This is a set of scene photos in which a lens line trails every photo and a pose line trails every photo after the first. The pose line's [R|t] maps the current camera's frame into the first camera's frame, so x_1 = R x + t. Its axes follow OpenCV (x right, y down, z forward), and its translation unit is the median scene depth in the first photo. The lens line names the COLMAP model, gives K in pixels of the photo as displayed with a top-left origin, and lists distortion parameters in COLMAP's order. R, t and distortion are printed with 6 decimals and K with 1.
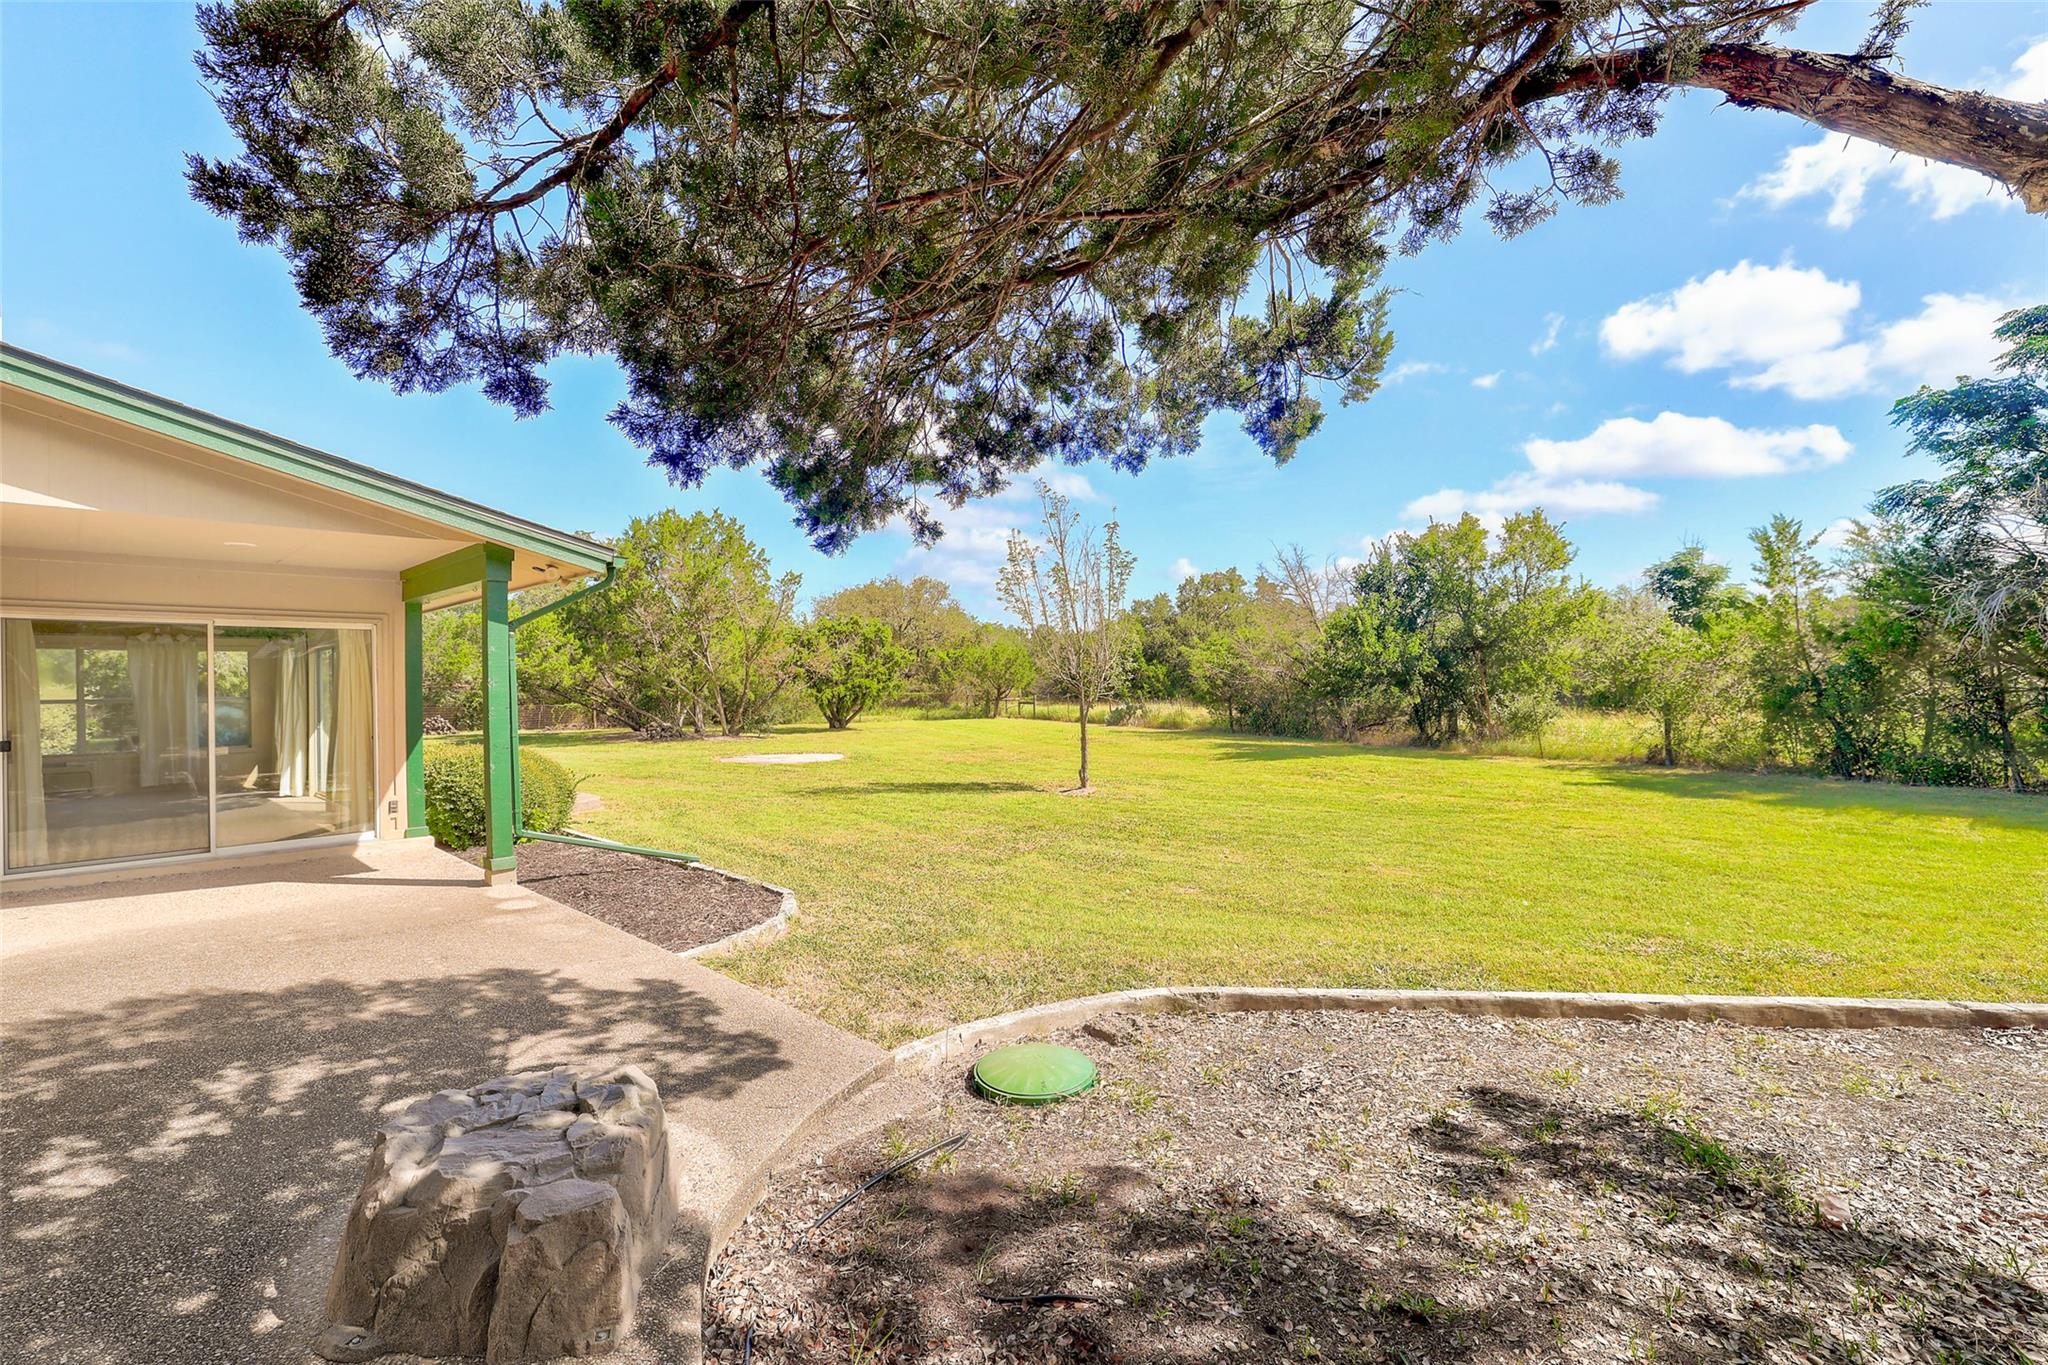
lens RADIAL K [[925.9, 0, 962.1], [0, 925.9, 660.5], [0, 0, 1]] dist [-0.040566, 0.019188]
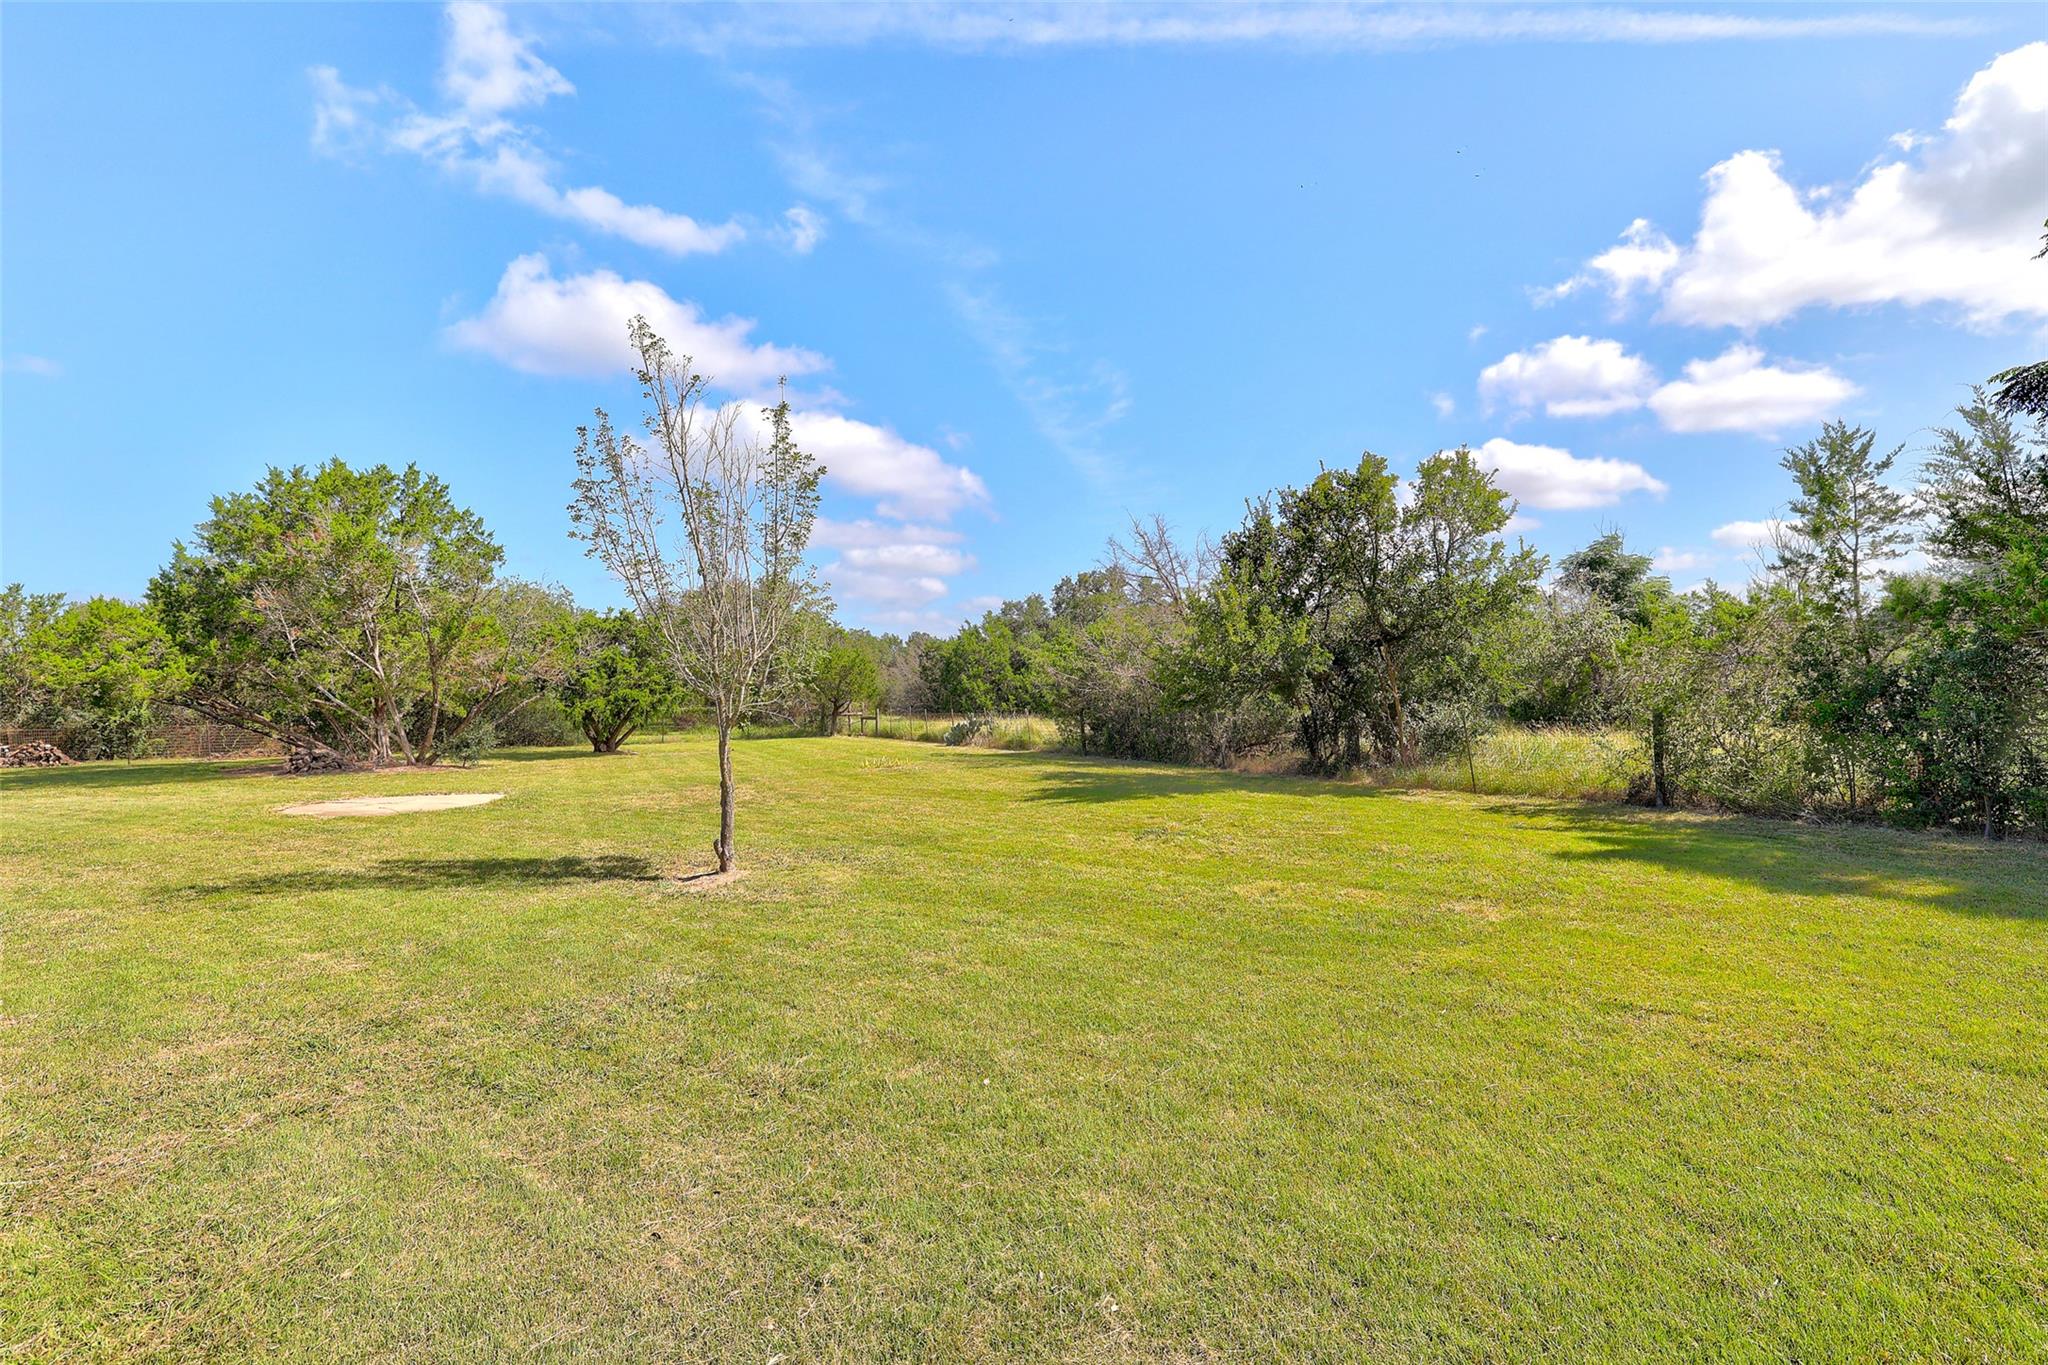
lens RADIAL K [[925.9, 0, 962.1], [0, 925.9, 660.5], [0, 0, 1]] dist [-0.040566, 0.019188]
pose [[0.995469, -0.001375, 0.095080, 0.158182], [0.002860, 0.999876, -0.015485, 0.013176], [-0.095047, 0.015687, 0.995349, 0.304779]]
